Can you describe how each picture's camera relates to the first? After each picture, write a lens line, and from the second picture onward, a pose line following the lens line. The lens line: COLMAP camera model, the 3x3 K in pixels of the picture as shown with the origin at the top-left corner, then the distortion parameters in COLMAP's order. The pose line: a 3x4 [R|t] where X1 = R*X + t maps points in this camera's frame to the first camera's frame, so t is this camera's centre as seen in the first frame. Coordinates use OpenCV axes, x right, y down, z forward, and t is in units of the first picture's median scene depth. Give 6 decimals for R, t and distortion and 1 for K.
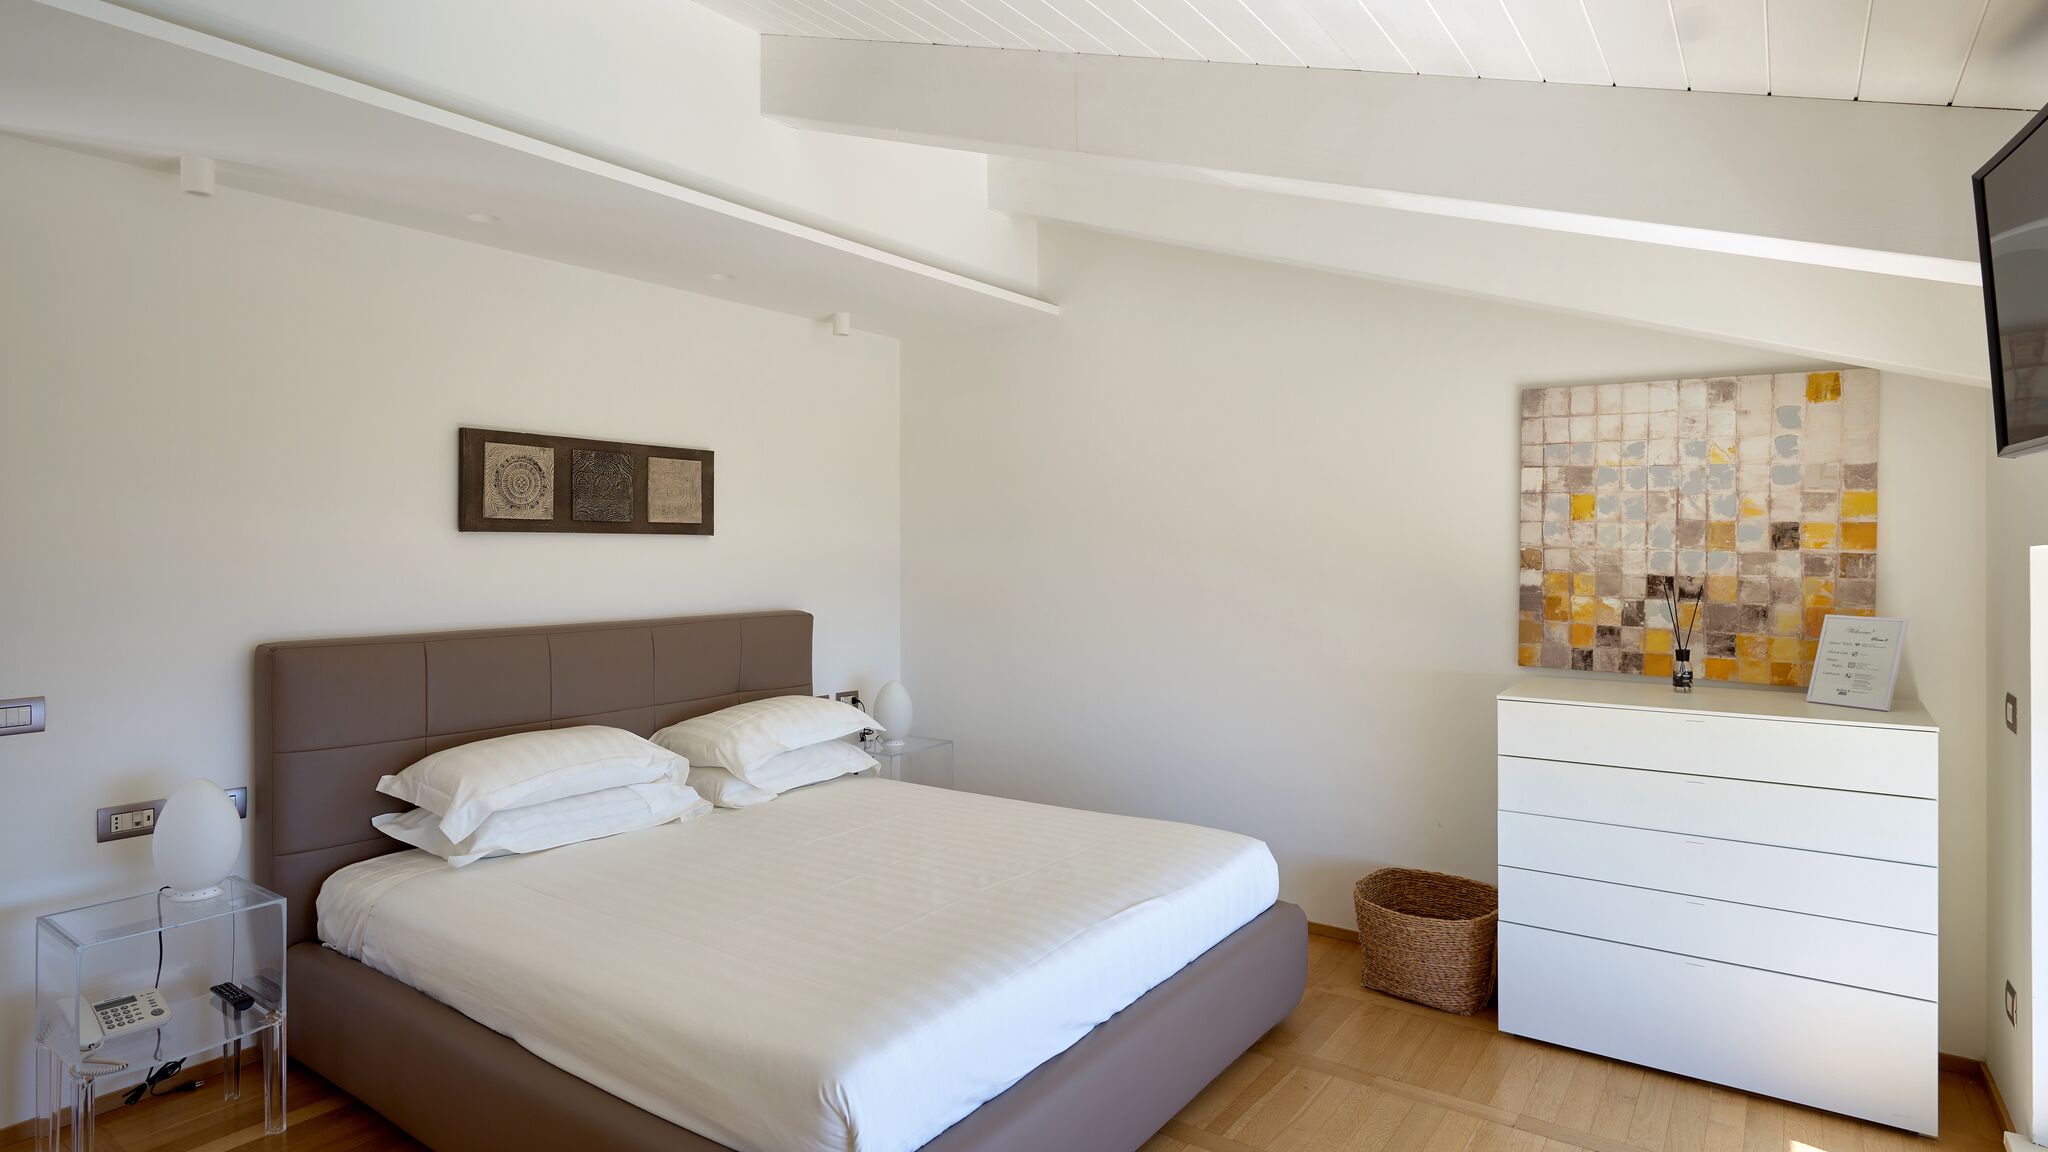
lens RADIAL K [[1087.5, 0, 1024.0], [0, 1087.5, 576.0], [0, 0, 1]] dist [-0.002280, -0.000163]
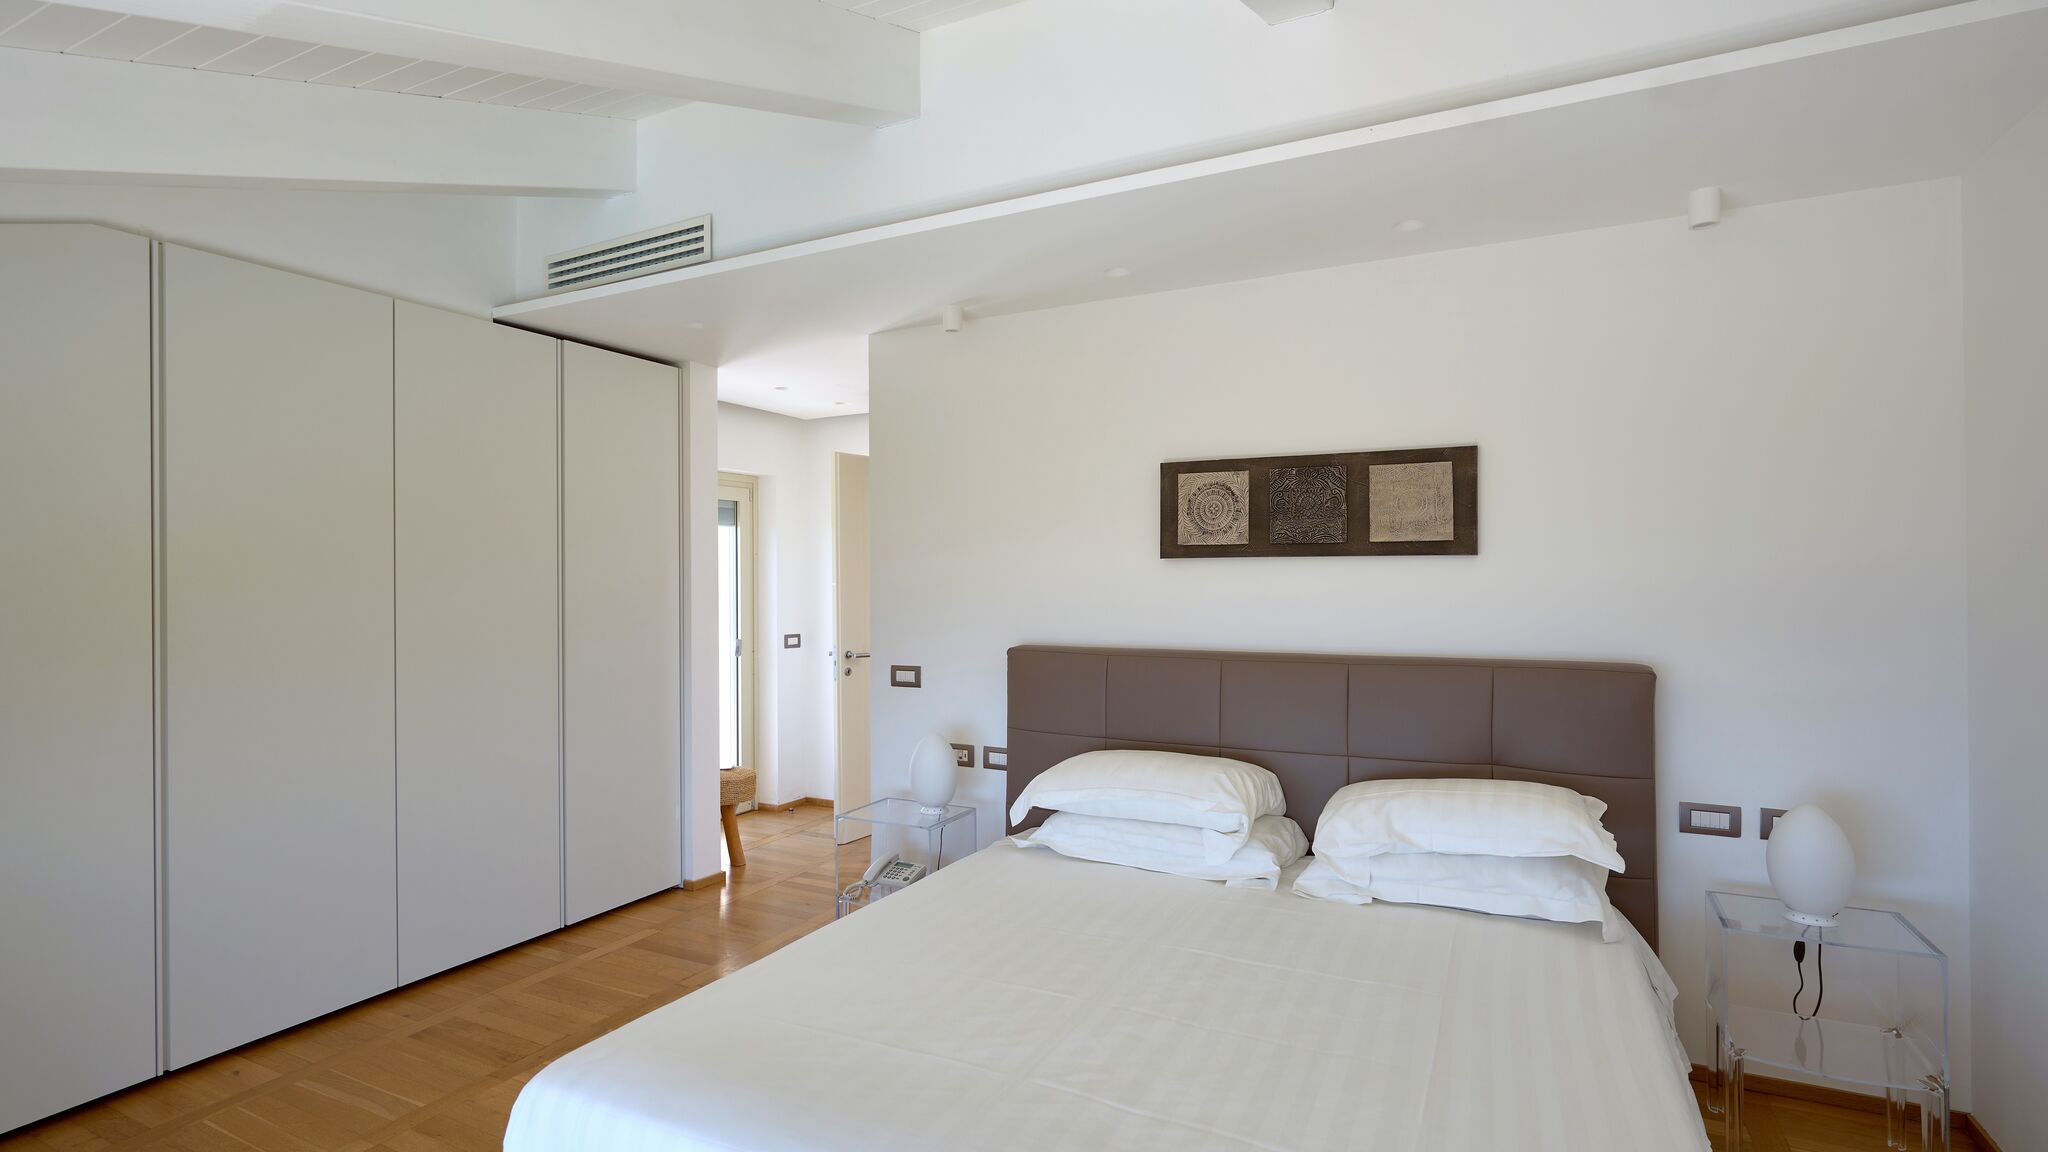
lens RADIAL K [[989.7, 0, 1024.0], [0, 989.7, 576.0], [0, 0, 1]] dist [0.009668, -0.000202]
pose [[0.153611, -0.006556, -0.988110, 0.415033], [-0.022254, 0.999701, -0.010093, -0.009343], [0.987881, 0.023539, 0.153420, 0.662387]]
